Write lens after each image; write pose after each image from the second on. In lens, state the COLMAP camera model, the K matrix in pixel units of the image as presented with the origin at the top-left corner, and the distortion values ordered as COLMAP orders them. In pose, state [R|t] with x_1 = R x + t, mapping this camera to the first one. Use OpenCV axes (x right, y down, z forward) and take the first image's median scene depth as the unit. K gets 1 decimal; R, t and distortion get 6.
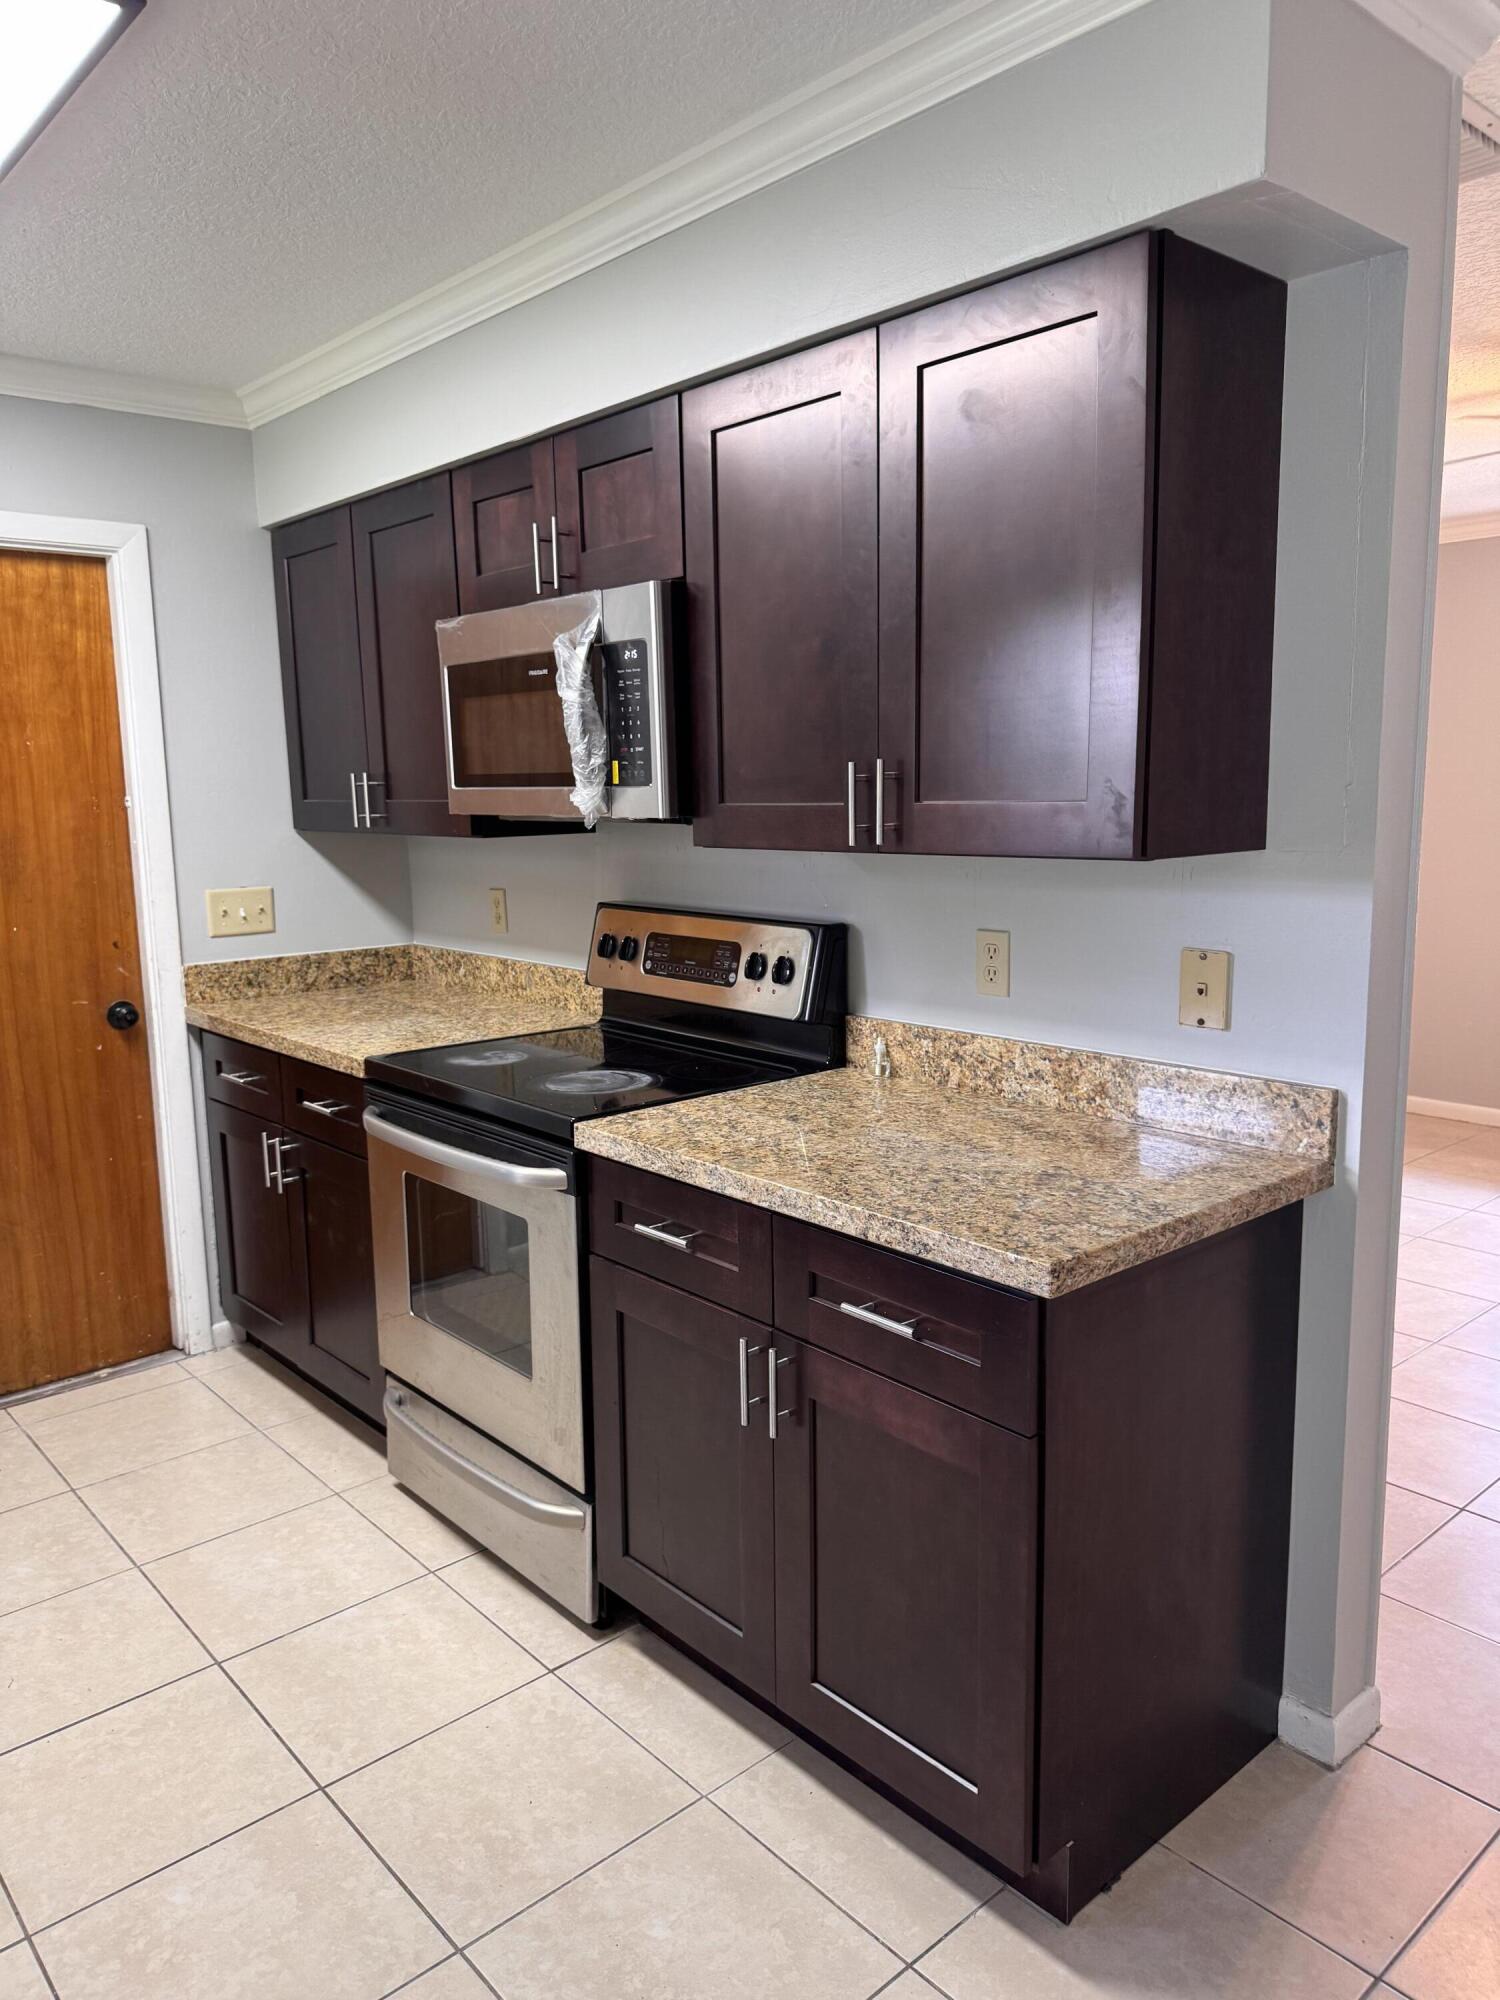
lens RADIAL K [[1424.1, 0, 737.5], [0, 1424.1, 1003.1], [0, 0, 1]] dist [0.022861, -0.032209]
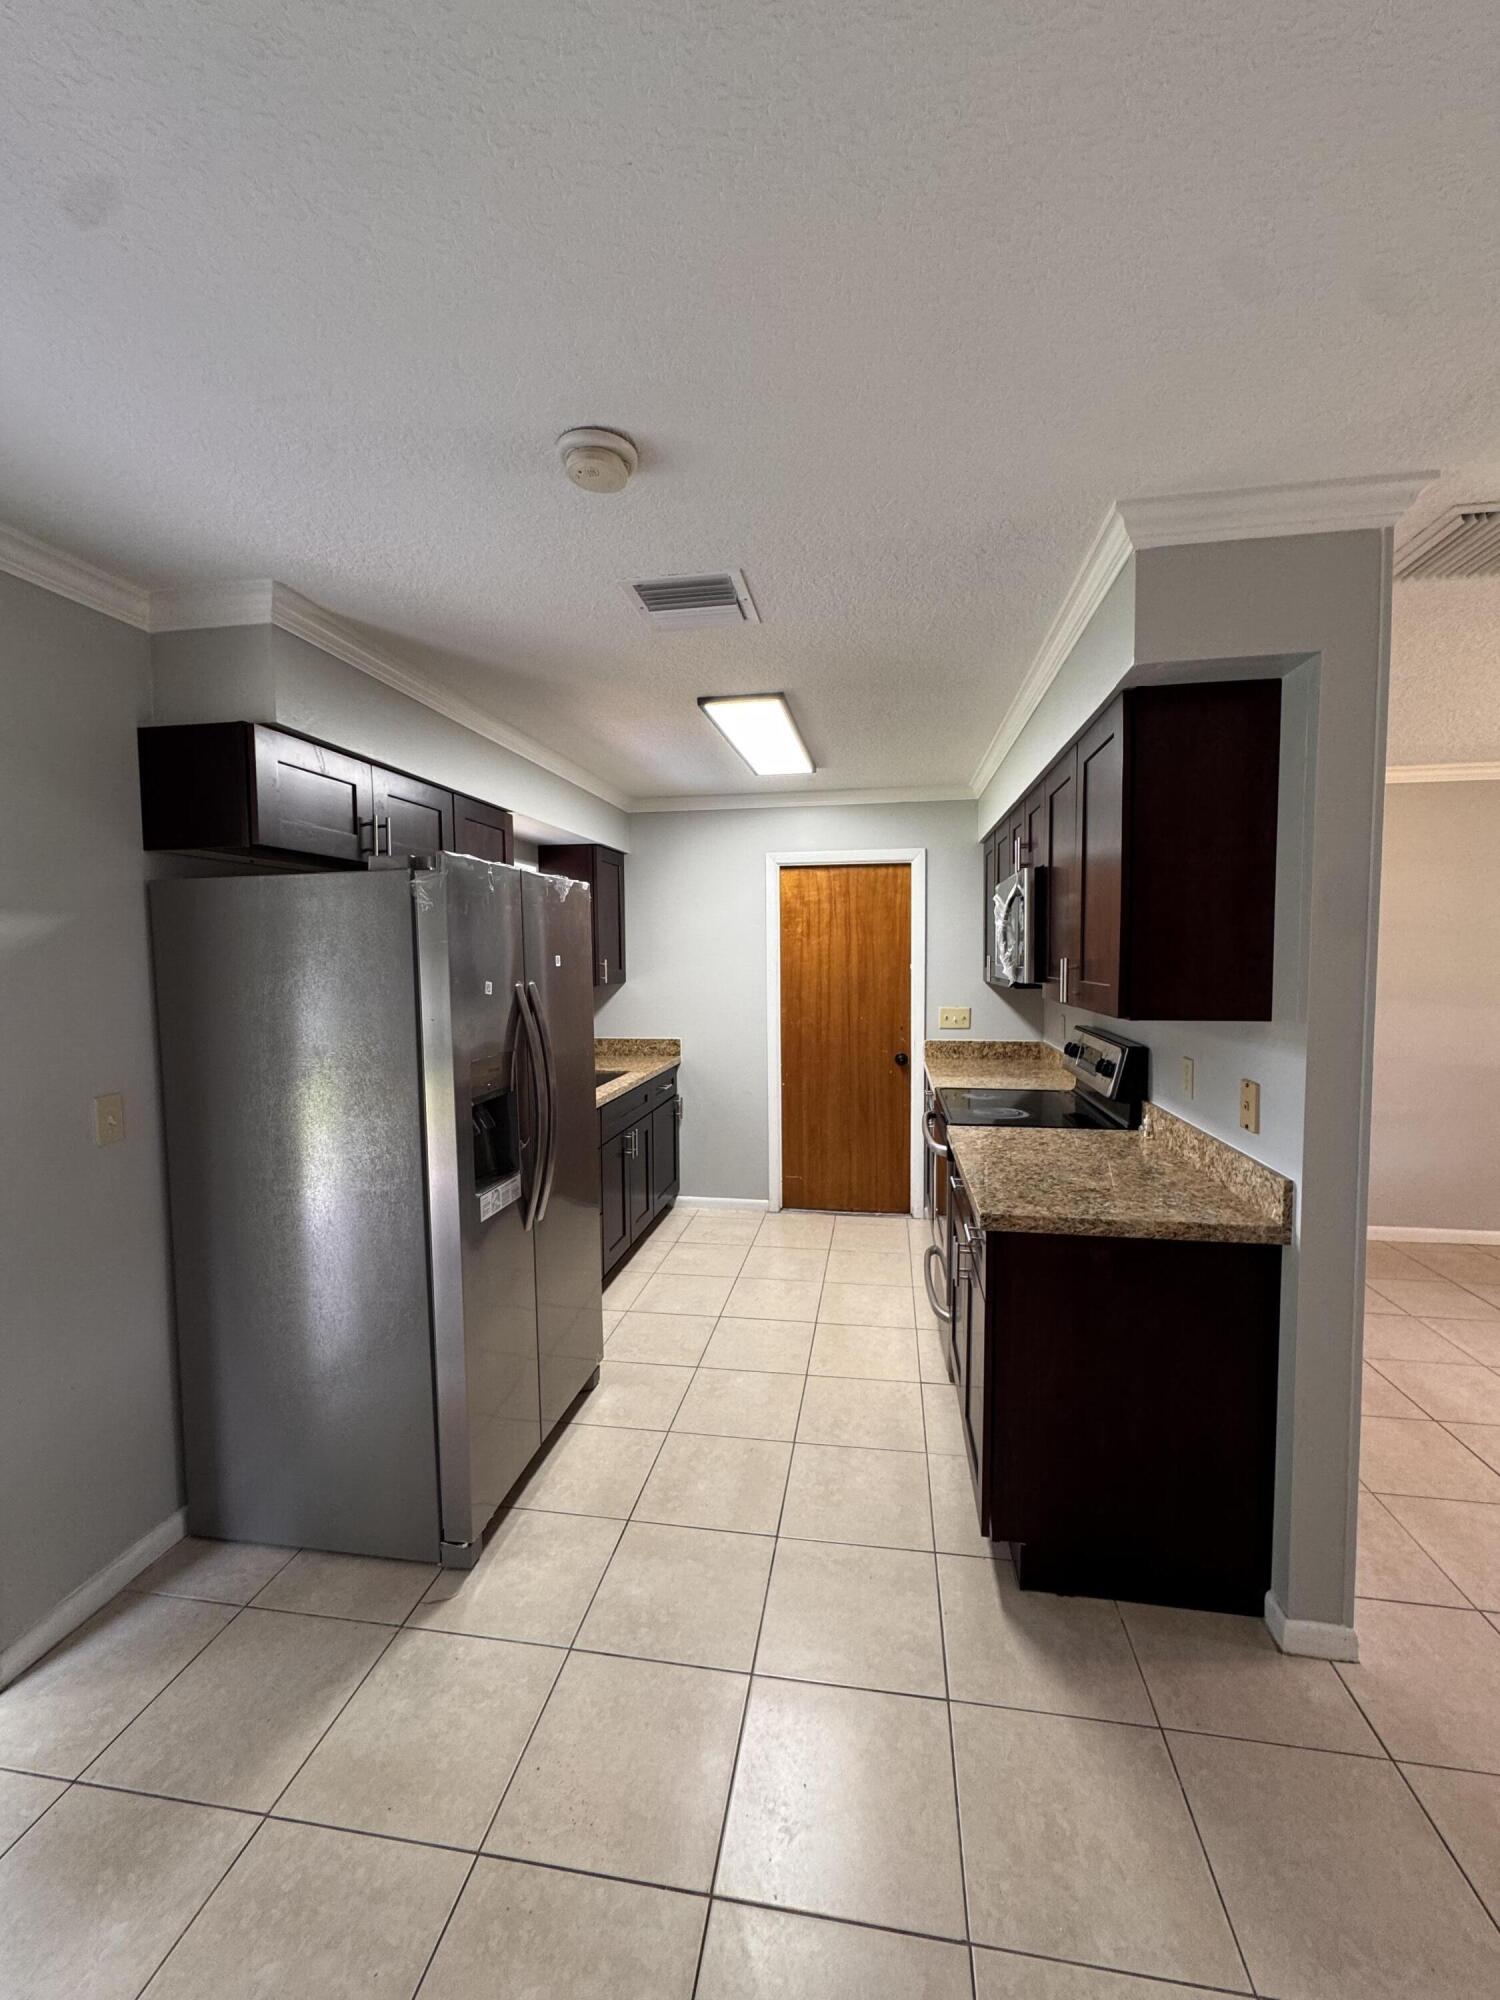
lens RADIAL K [[803.0, 0, 750.0], [0, 803.0, 1000.0], [0, 0, 1]] dist [0.000440, 0.000115]
pose [[0.629128, 0.057549, -0.775169, 0.526125], [-0.123222, 0.992029, -0.026359, -0.028078], [0.767473, 0.112101, 0.631204, -0.006369]]
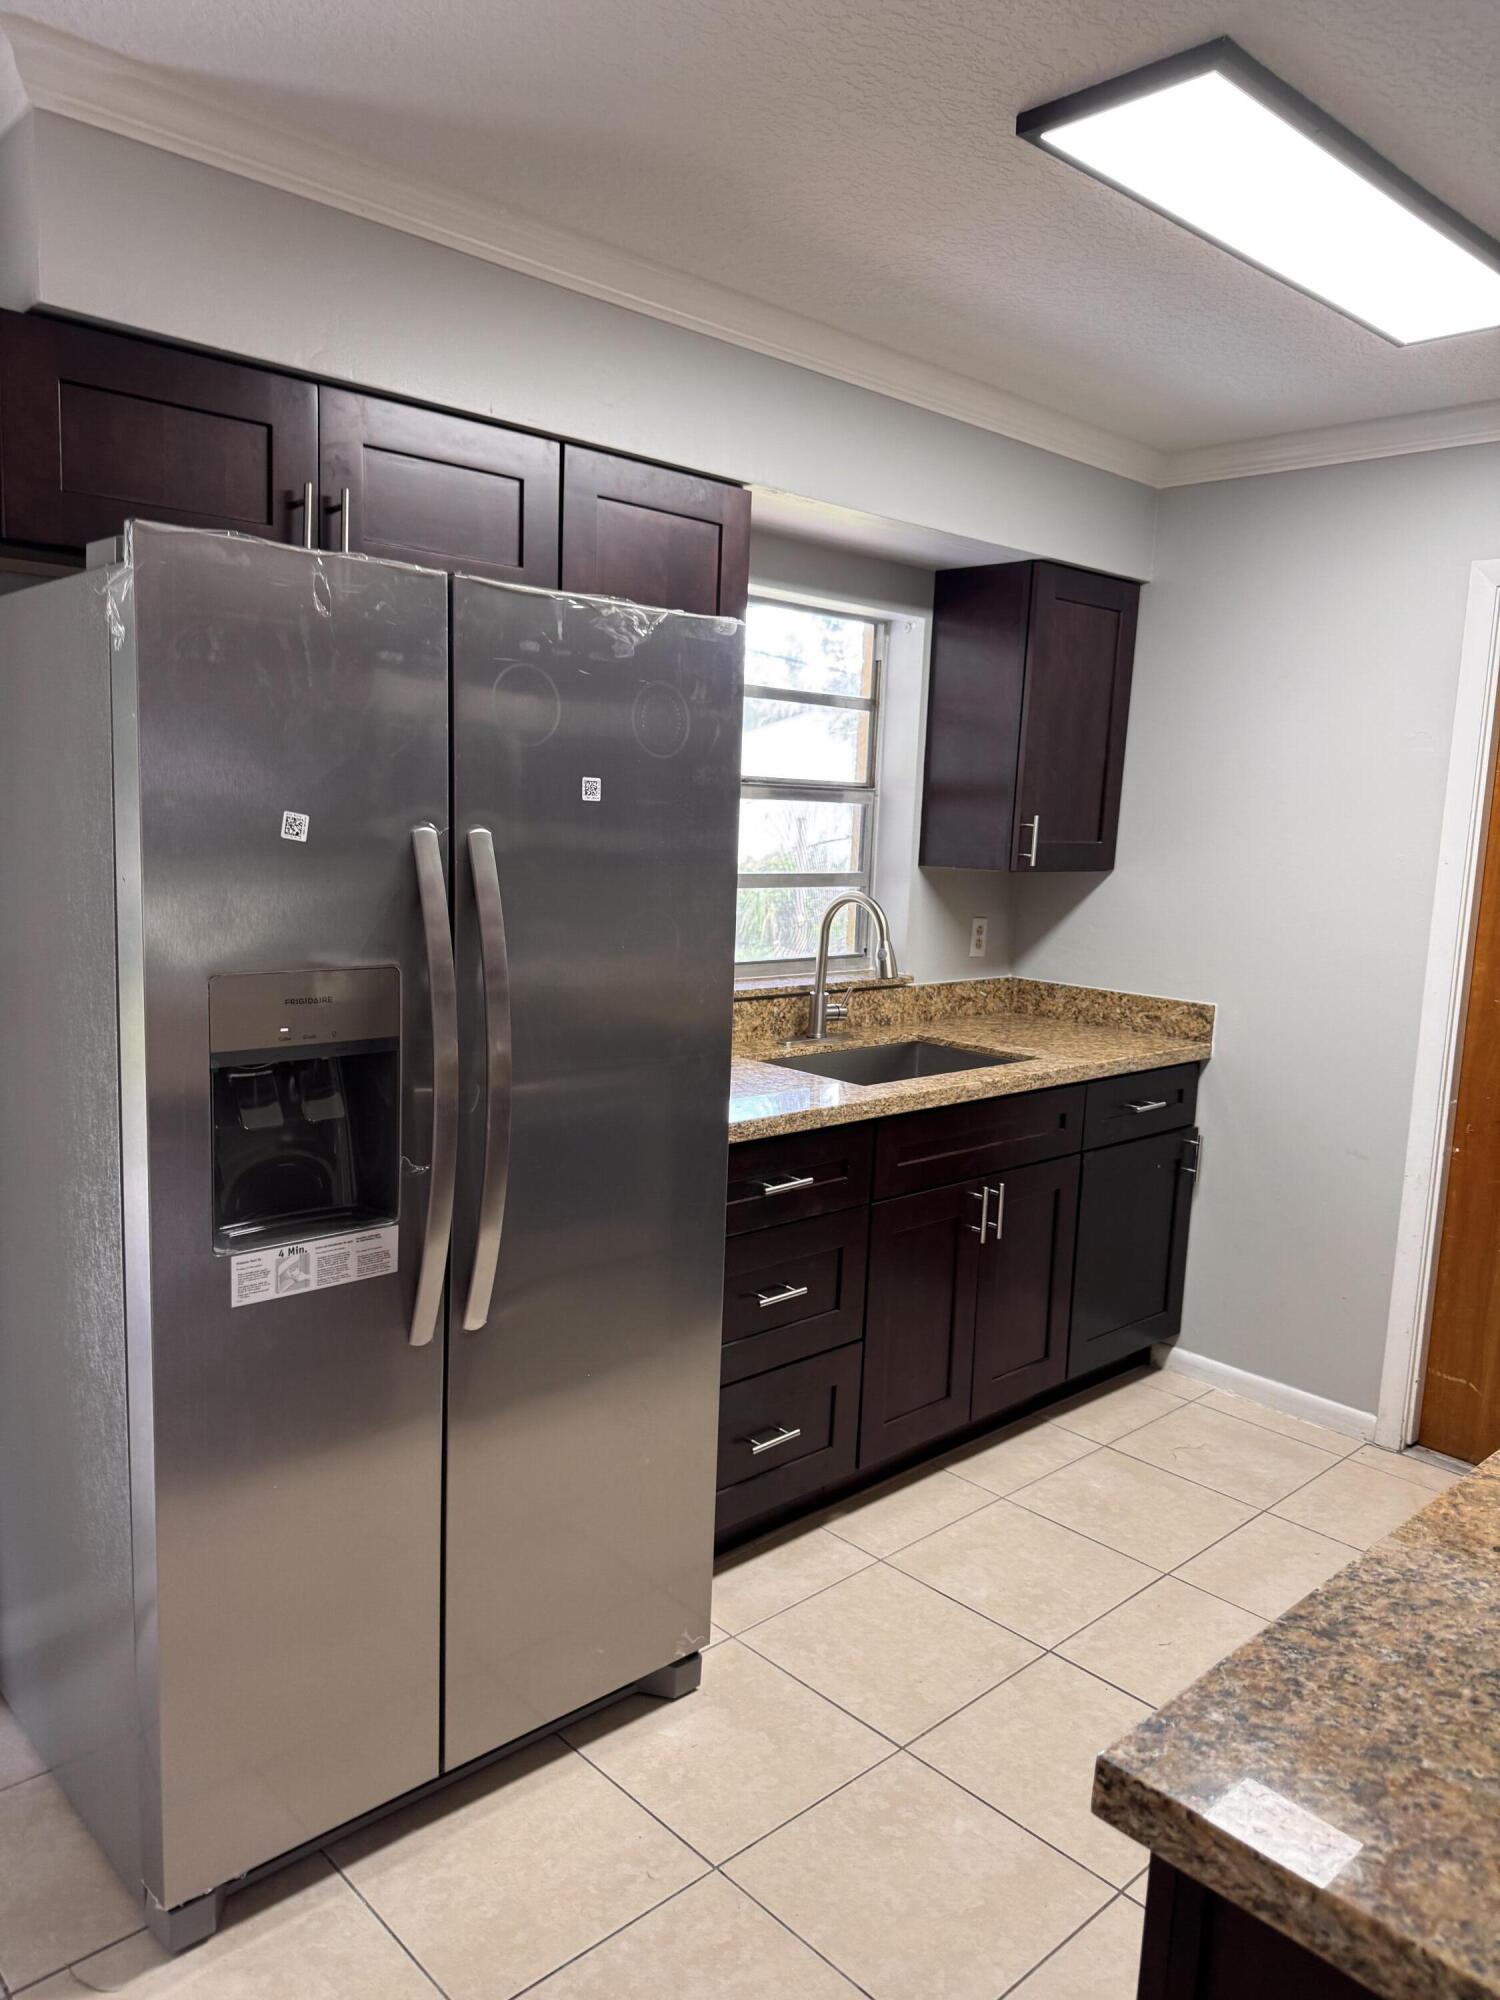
lens RADIAL K [[1424.1, 0, 737.5], [0, 1424.1, 1003.1], [0, 0, 1]] dist [0.022861, -0.032209]
pose [[0.031039, 0.160336, -0.986574, 0.422029], [-0.202186, 0.967652, 0.150899, -0.088811], [0.978855, 0.194788, 0.062453, 0.460543]]
